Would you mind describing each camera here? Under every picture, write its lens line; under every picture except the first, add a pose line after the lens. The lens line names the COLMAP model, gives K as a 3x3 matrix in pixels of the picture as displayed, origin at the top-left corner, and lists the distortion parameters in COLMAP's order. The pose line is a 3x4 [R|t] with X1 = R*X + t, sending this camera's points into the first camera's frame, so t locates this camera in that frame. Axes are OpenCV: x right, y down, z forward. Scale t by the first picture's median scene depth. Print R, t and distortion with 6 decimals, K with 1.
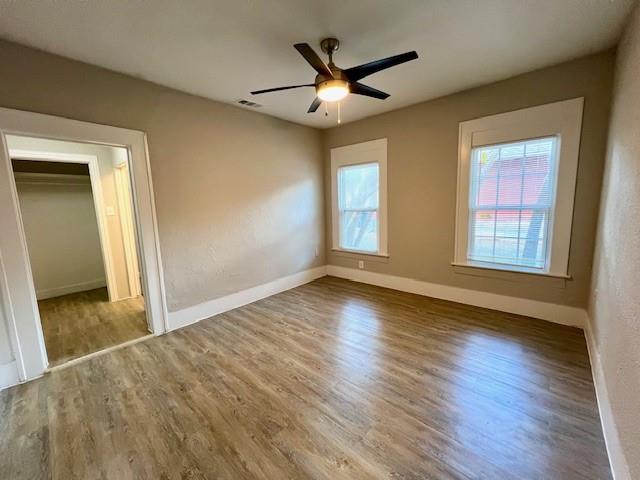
lens RADIAL K [[258.7, 0, 320.5], [0, 258.7, 242.0], [0, 0, 1]] dist [-0.000348, 0.000982]
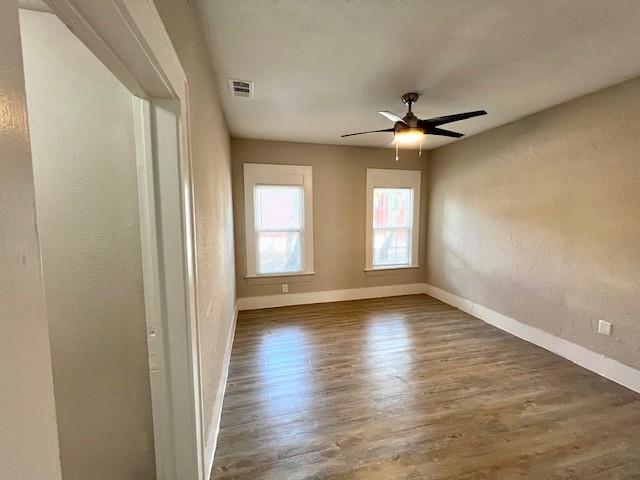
lens RADIAL K [[258.7, 0, 317.9], [0, 258.7, 240.4], [0, 0, 1]] dist [-0.000348, 0.000982]
pose [[0.555223, -0.053298, 0.829992, -0.748661], [0.111636, 0.993690, -0.010869, -0.084928], [-0.824175, 0.098692, 0.557670, 0.452236]]
